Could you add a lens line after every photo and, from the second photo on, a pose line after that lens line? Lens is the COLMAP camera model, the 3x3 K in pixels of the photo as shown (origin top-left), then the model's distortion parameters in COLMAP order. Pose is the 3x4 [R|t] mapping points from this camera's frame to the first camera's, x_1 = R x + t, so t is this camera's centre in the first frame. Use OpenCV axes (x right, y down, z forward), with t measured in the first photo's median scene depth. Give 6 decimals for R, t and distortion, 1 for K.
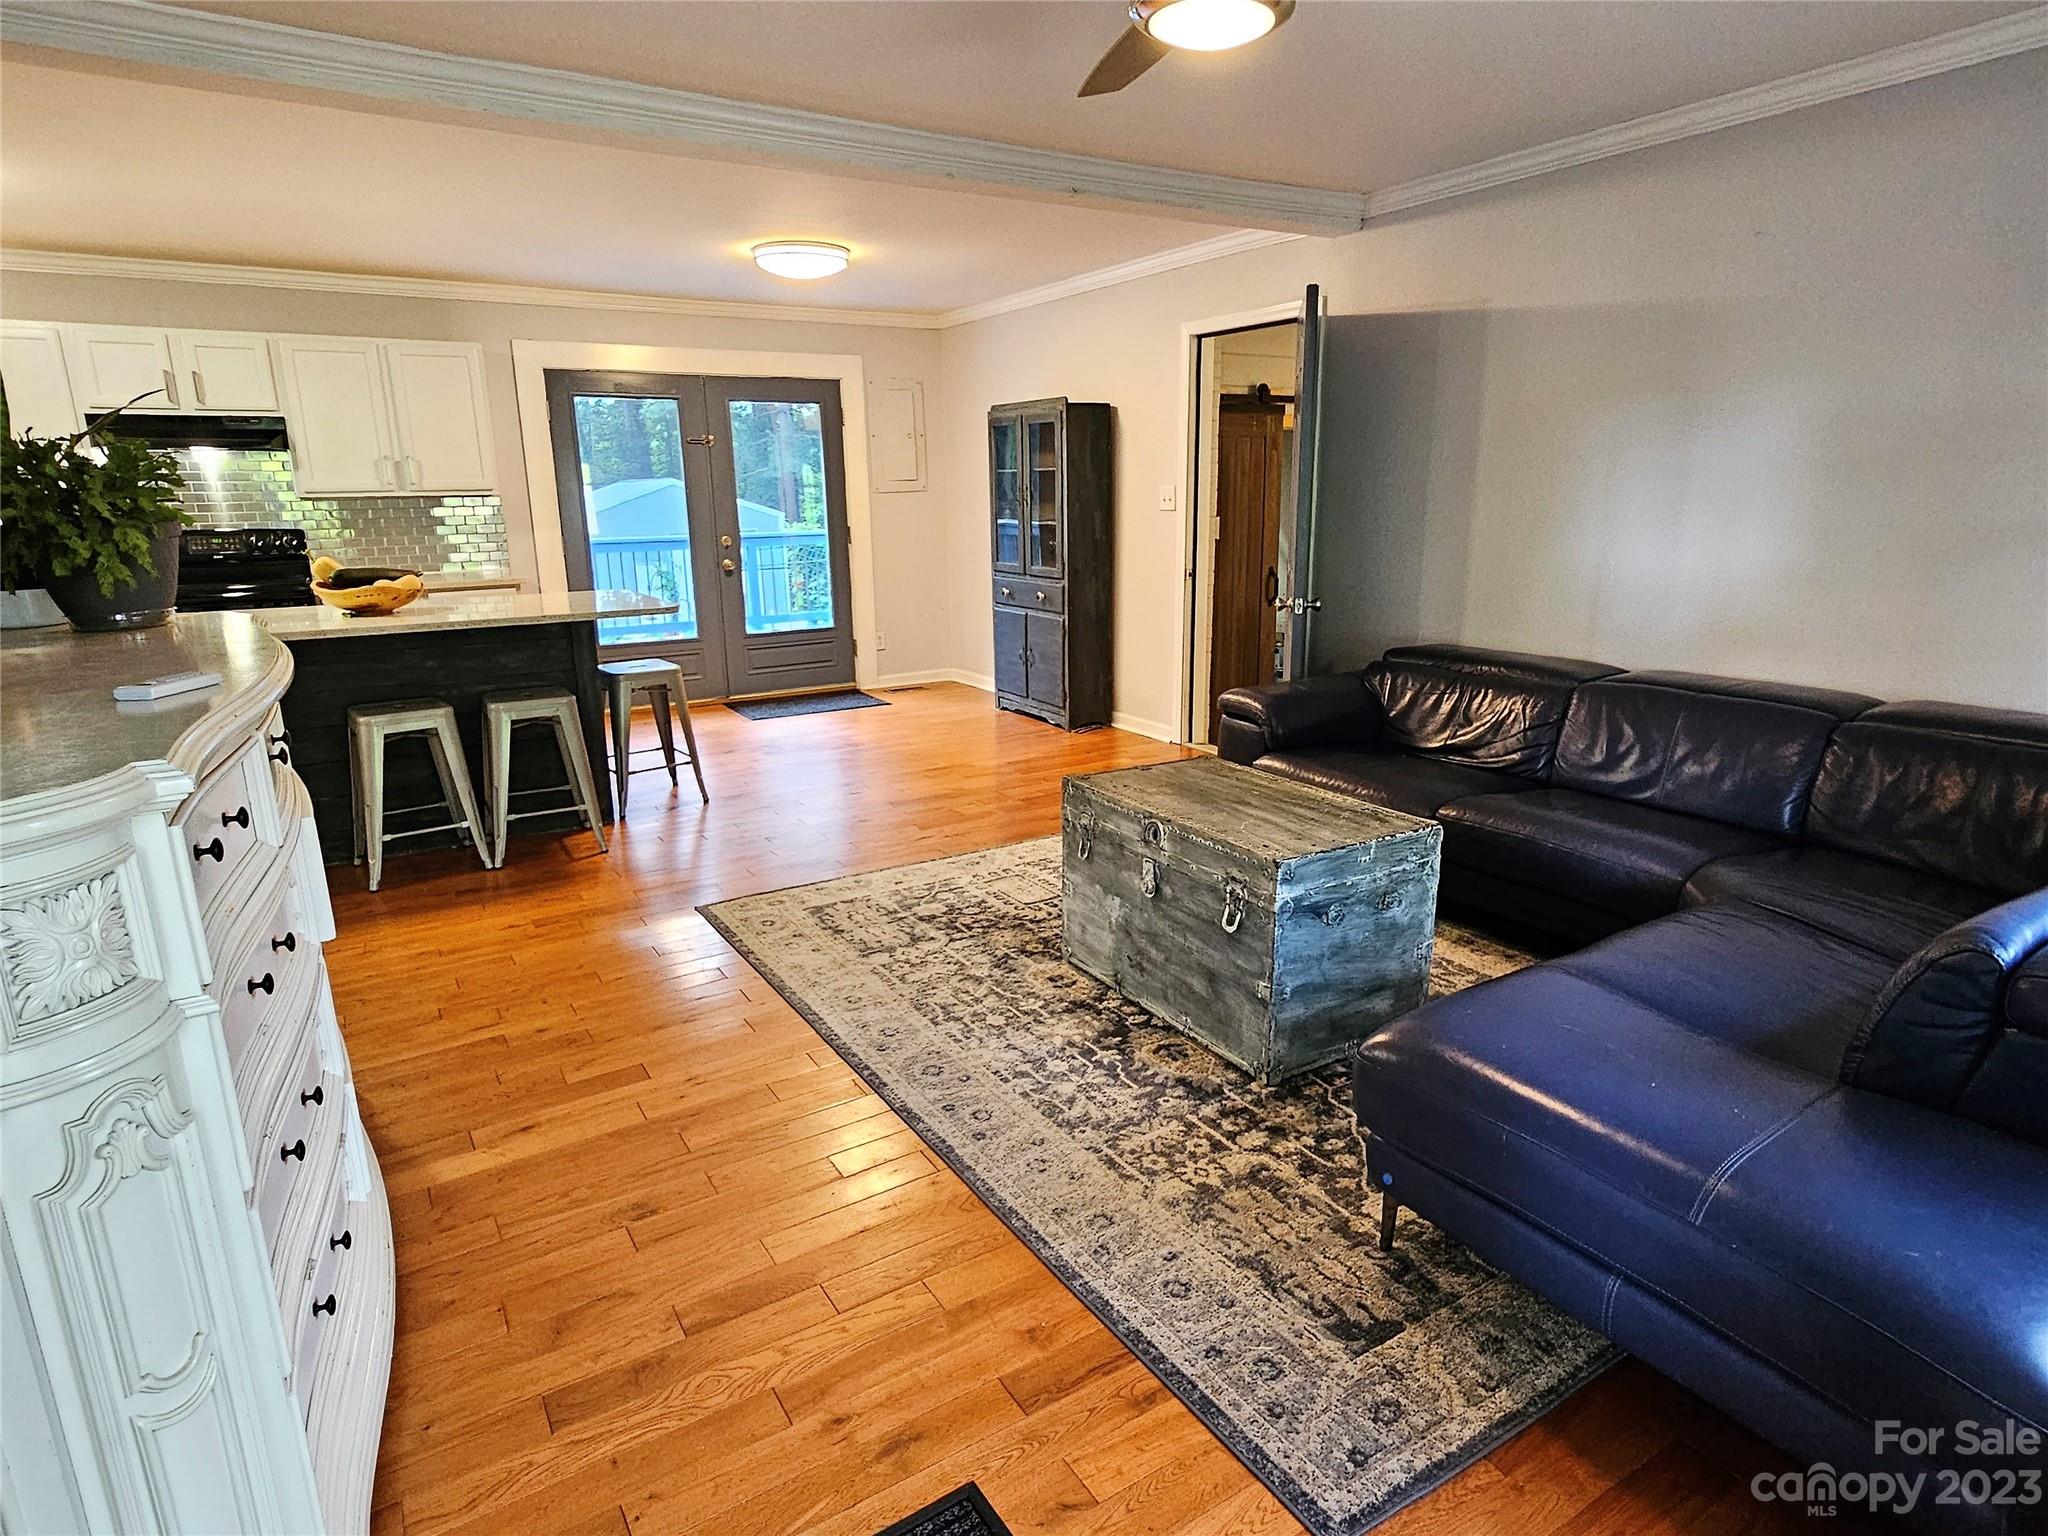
lens RADIAL K [[1153.8, 0, 1024.0], [0, 1153.8, 768.0], [0, 0, 1]] dist [0.001506, -0.000309]
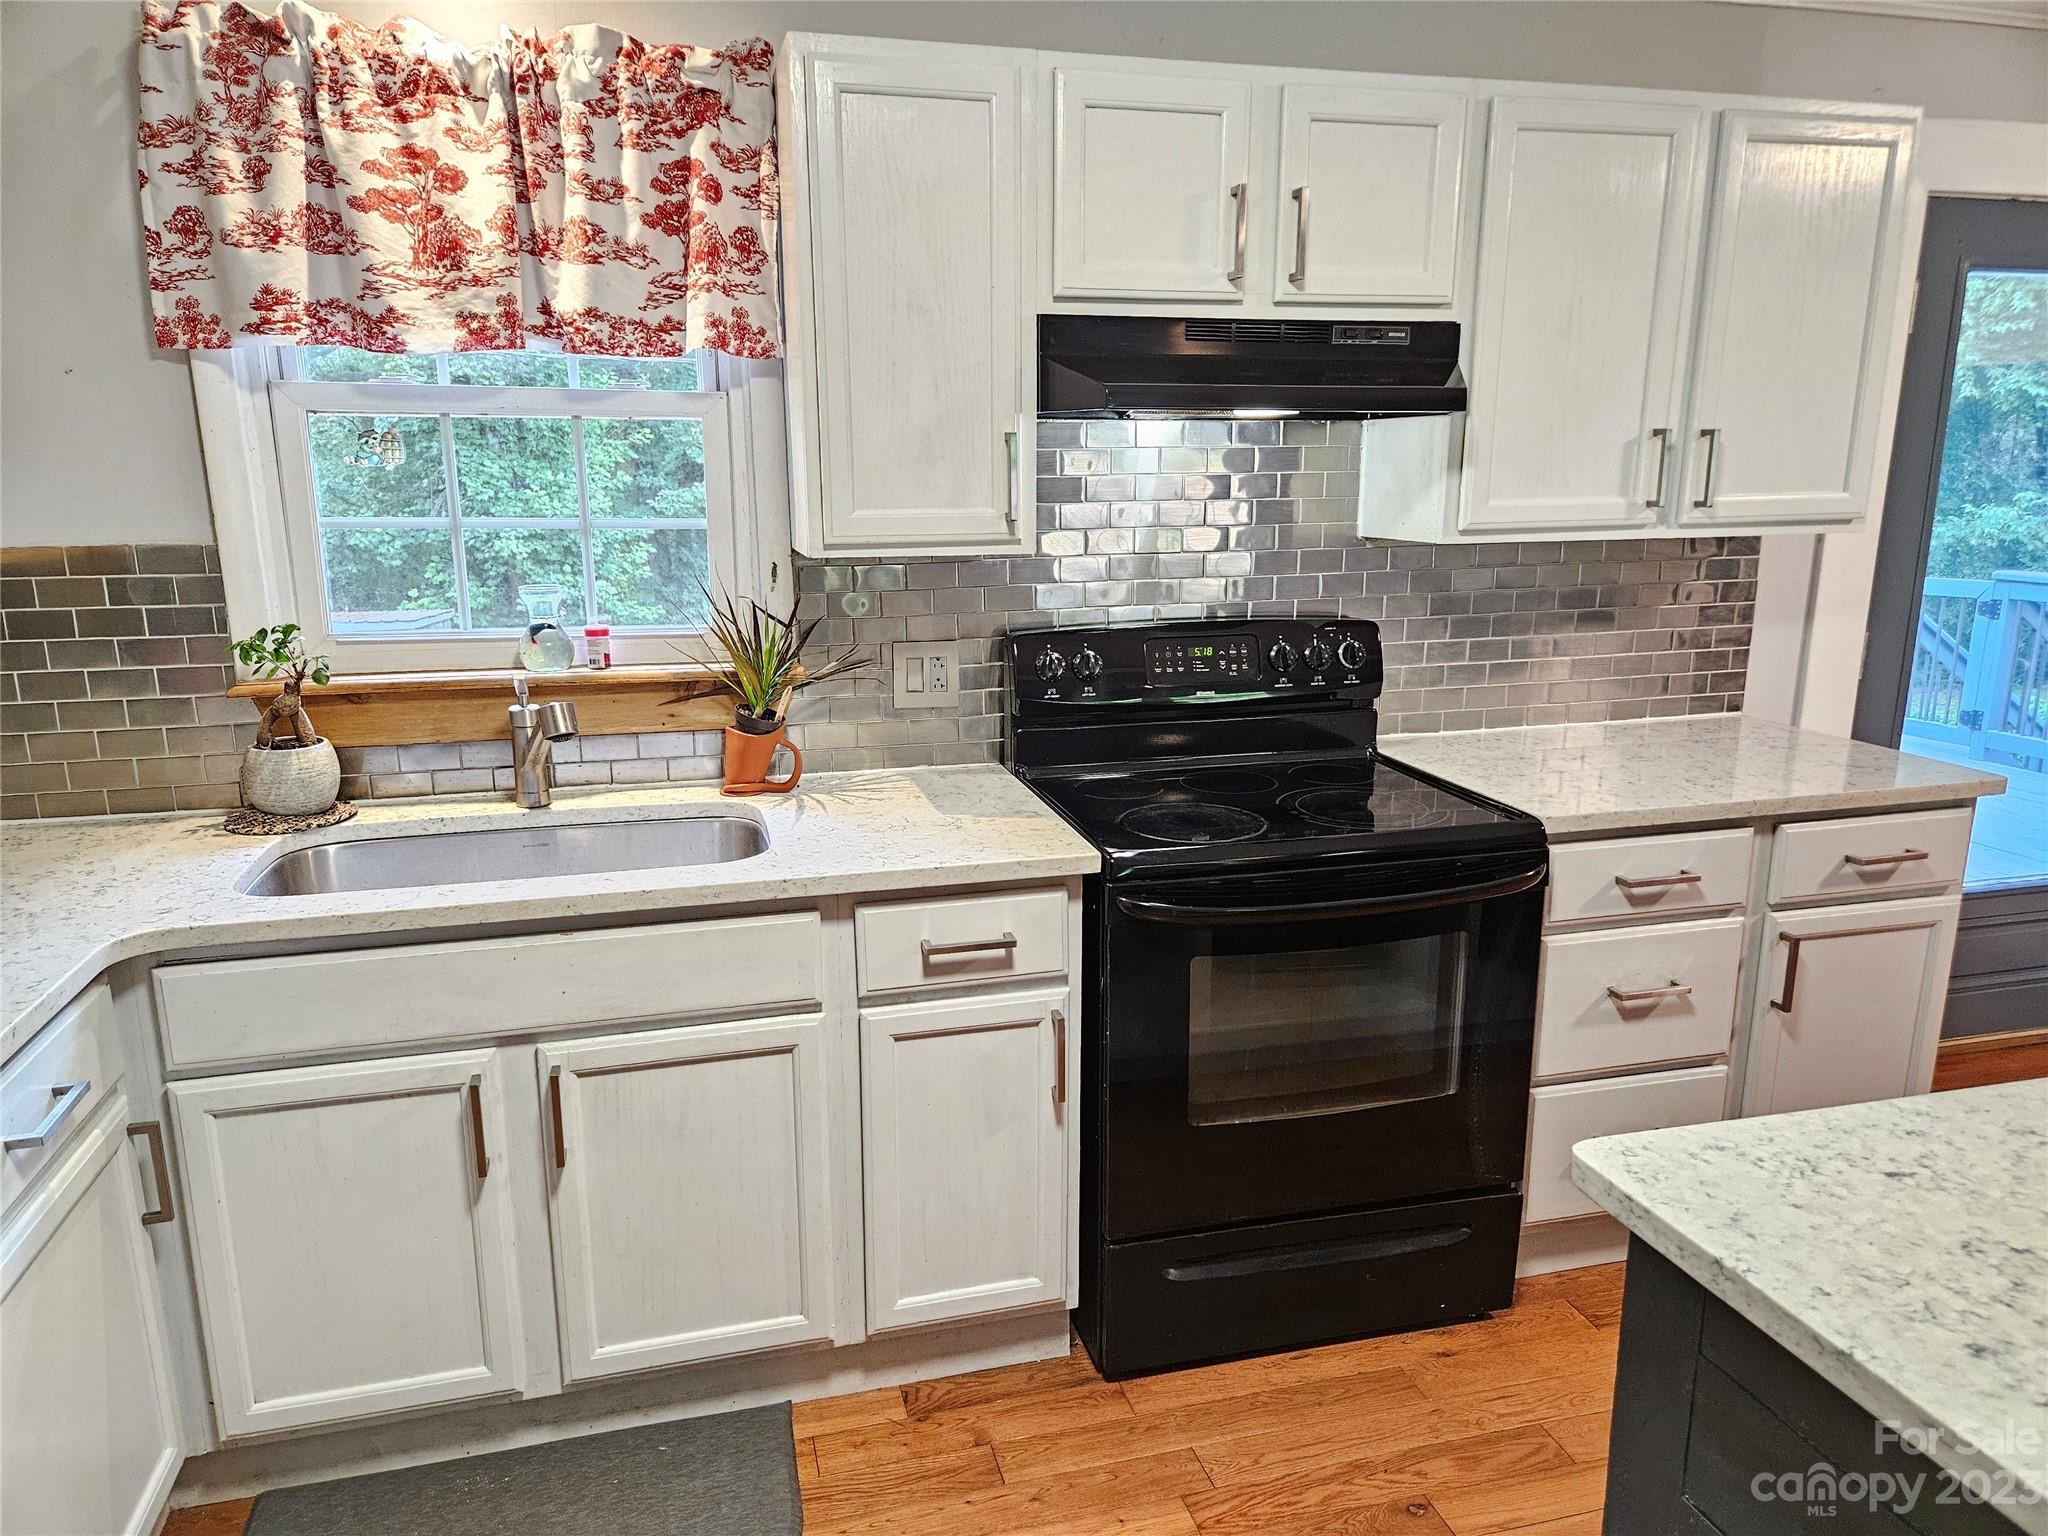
lens RADIAL K [[1372.0, 0, 1010.2], [0, 1372.0, 781.2], [0, 0, 1]] dist [0.060333, -0.033896]
pose [[0.953726, 0.075019, -0.291169, -0.552302], [-0.078281, 0.996931, 0.000448, -0.130955], [0.290309, 0.022366, 0.956672, 0.476382]]
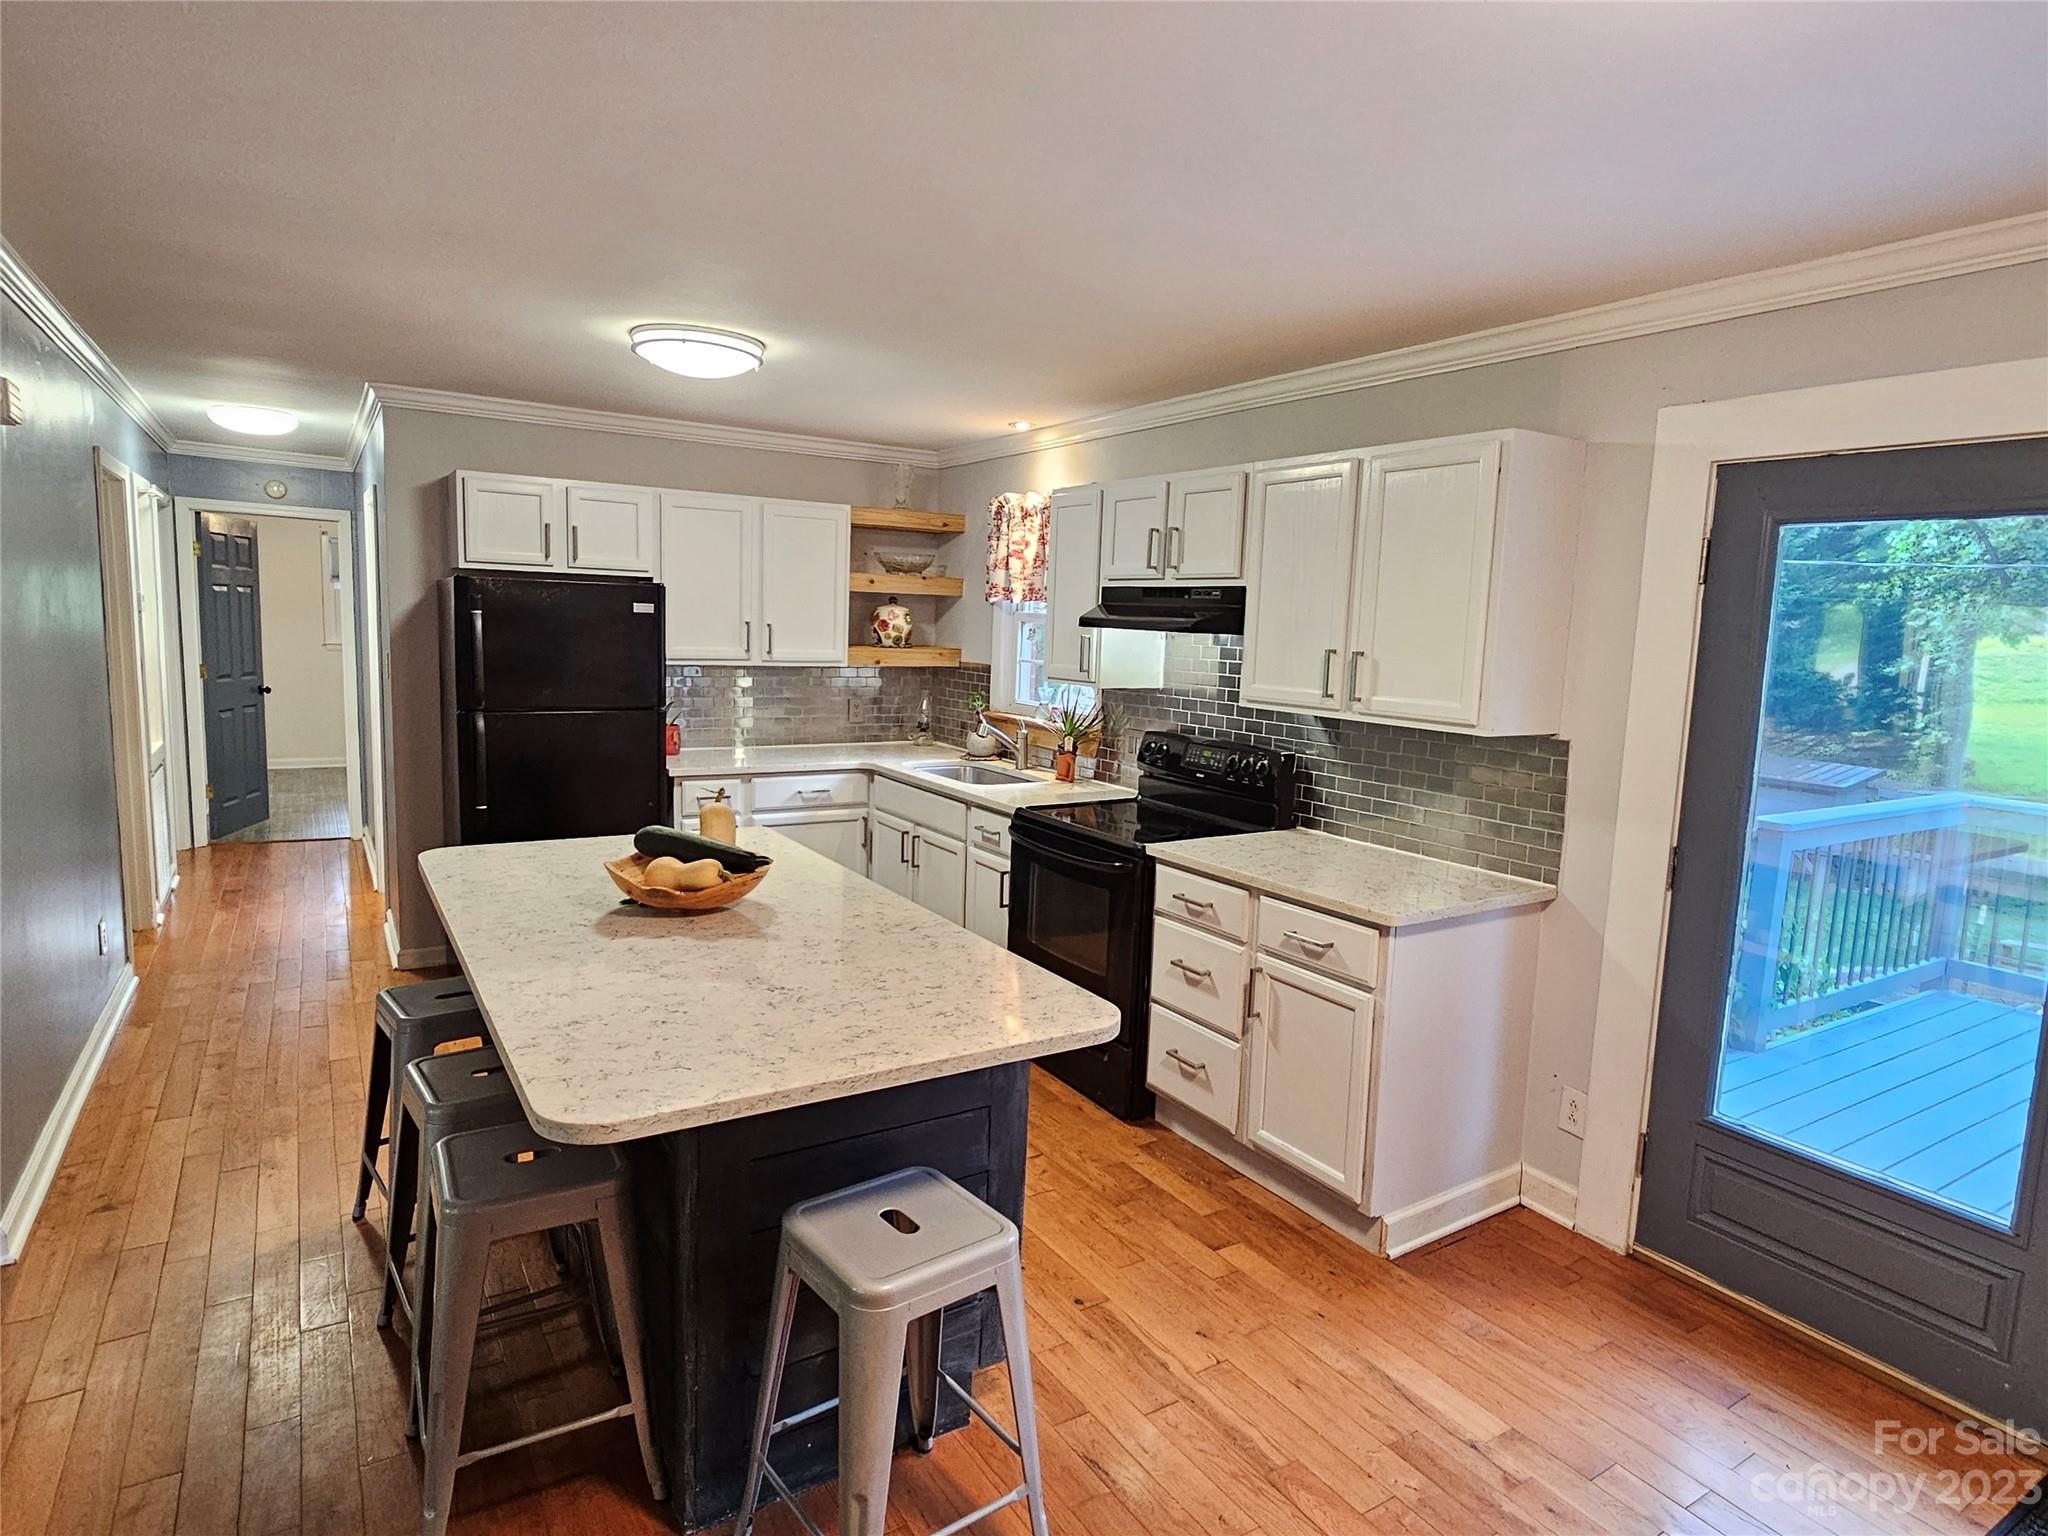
lens RADIAL K [[1153.8, 0, 1024.0], [0, 1153.8, 768.0], [0, 0, 1]] dist [0.001506, -0.000309]
pose [[-0.002448, 0.145225, -0.989396, 0.016151], [-0.269163, 0.952789, 0.140518, -0.229024], [0.963092, 0.266652, 0.036756, 0.765109]]
